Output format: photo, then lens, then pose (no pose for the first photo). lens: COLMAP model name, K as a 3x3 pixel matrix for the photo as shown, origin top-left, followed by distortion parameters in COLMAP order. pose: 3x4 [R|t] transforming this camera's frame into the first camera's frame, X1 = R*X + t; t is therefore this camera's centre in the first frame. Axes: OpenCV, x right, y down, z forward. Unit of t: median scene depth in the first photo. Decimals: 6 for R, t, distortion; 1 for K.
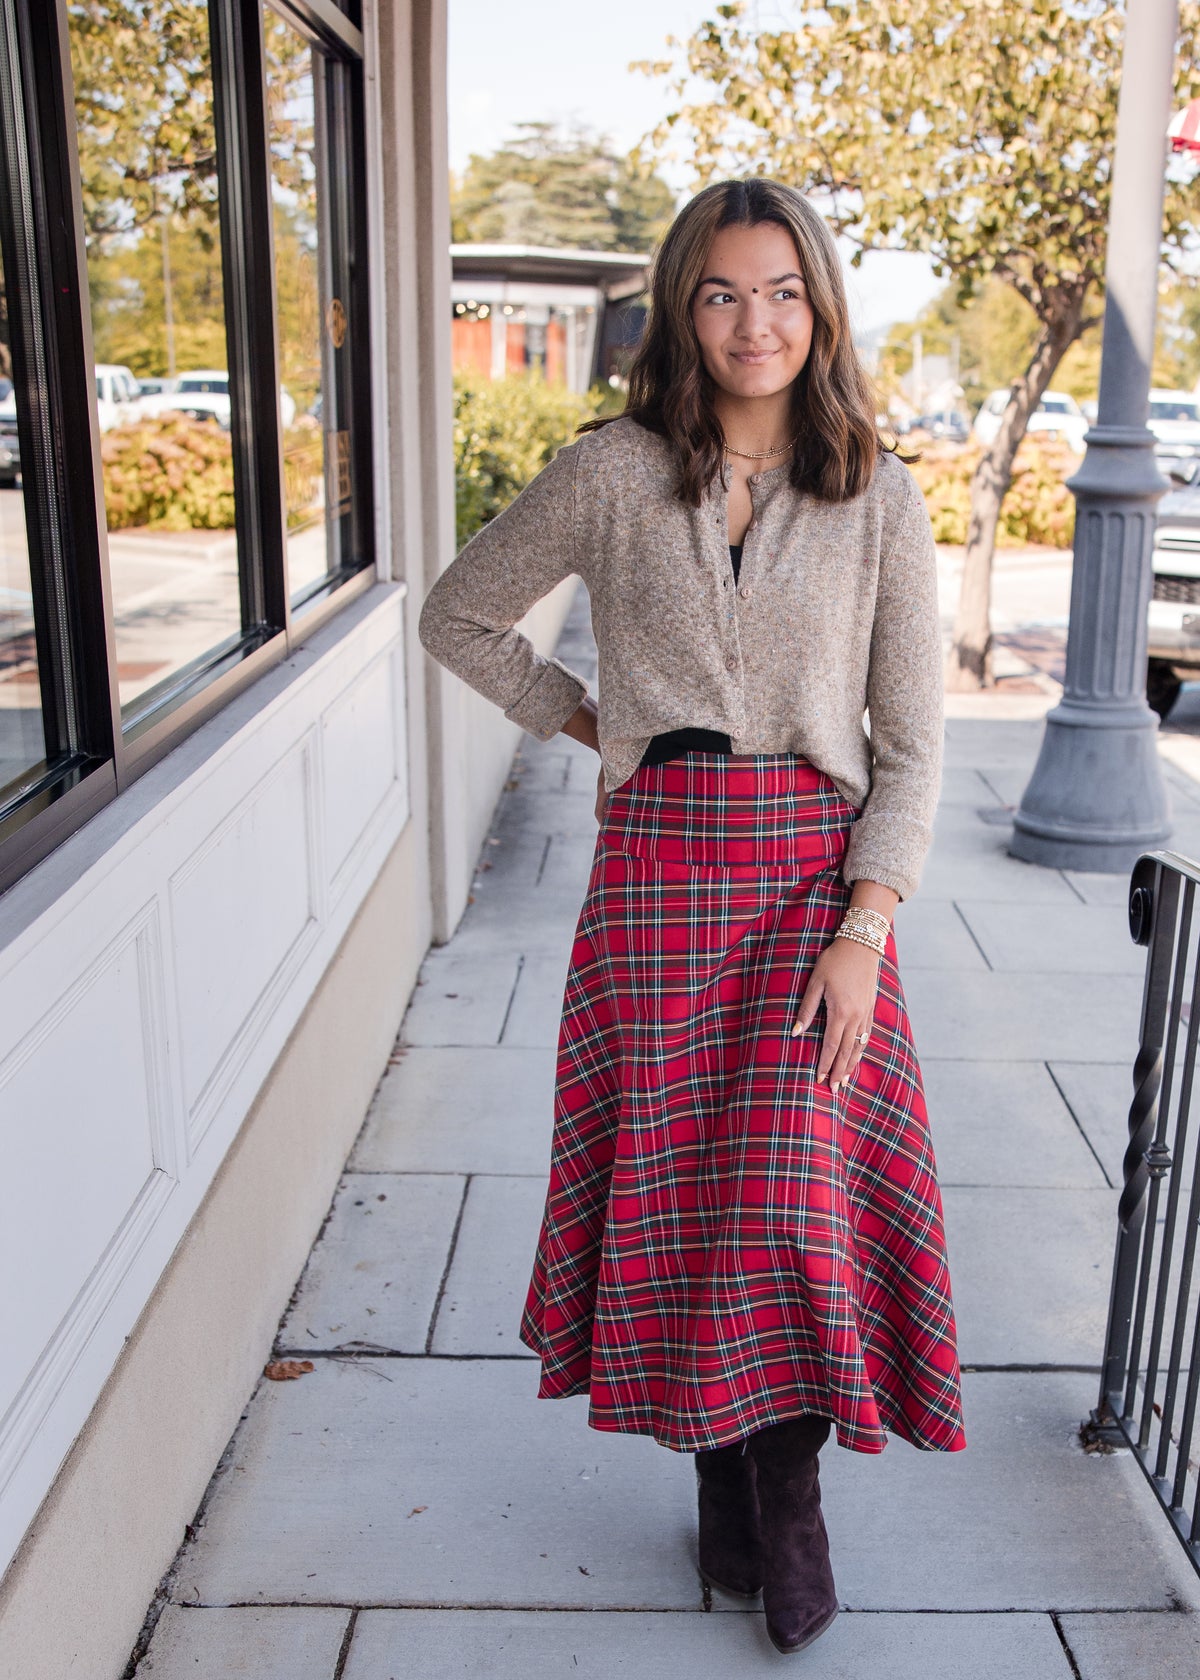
lens RADIAL K [[2263.8, 0, 808.5], [0, 2263.8, 1185.1], [0, 0, 1]] dist [-0.097192, 0.101213]
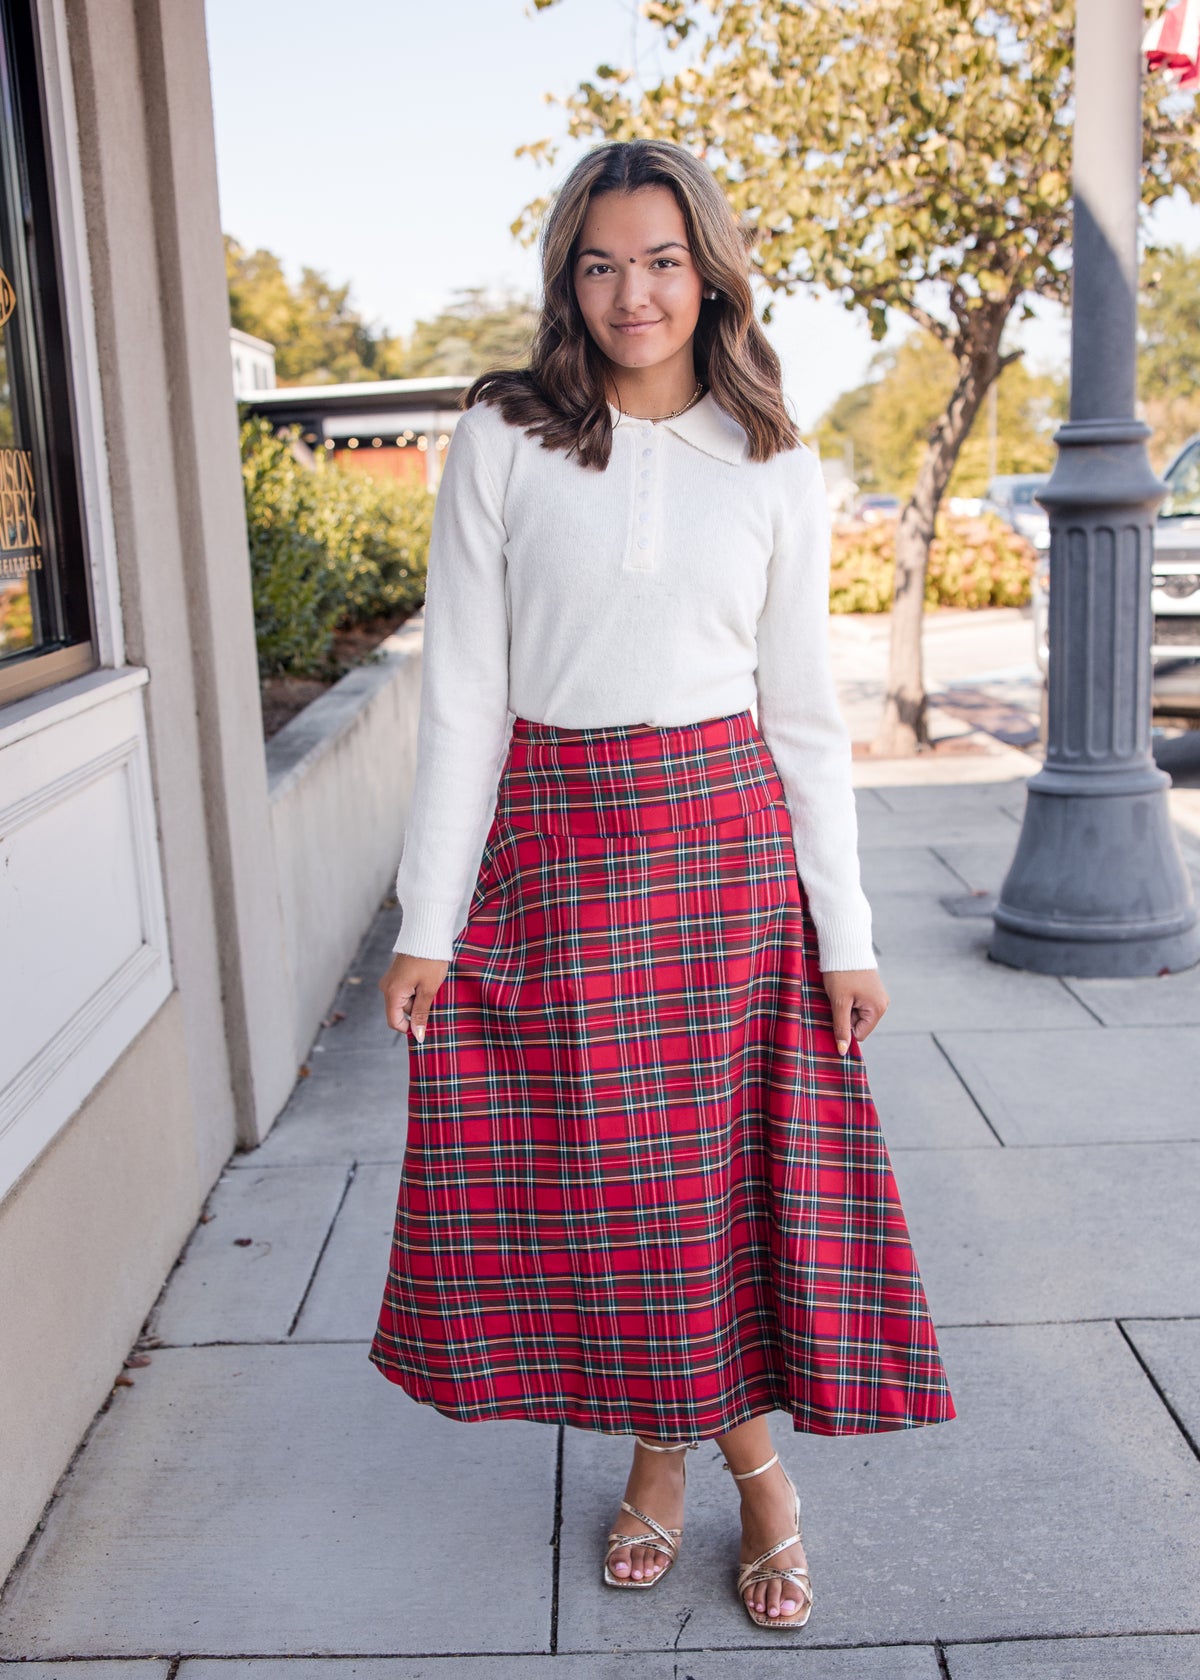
lens RADIAL K [[1978.3, 0, 568.2], [0, 1978.3, 1015.6], [0, 0, 1]] dist [-0.105800, 0.121393]
pose [[0.994259, -0.055016, -0.091775, 0.002655], [0.046590, 0.994709, -0.091556, -0.070290], [0.096327, 0.086754, 0.991562, 0.297929]]
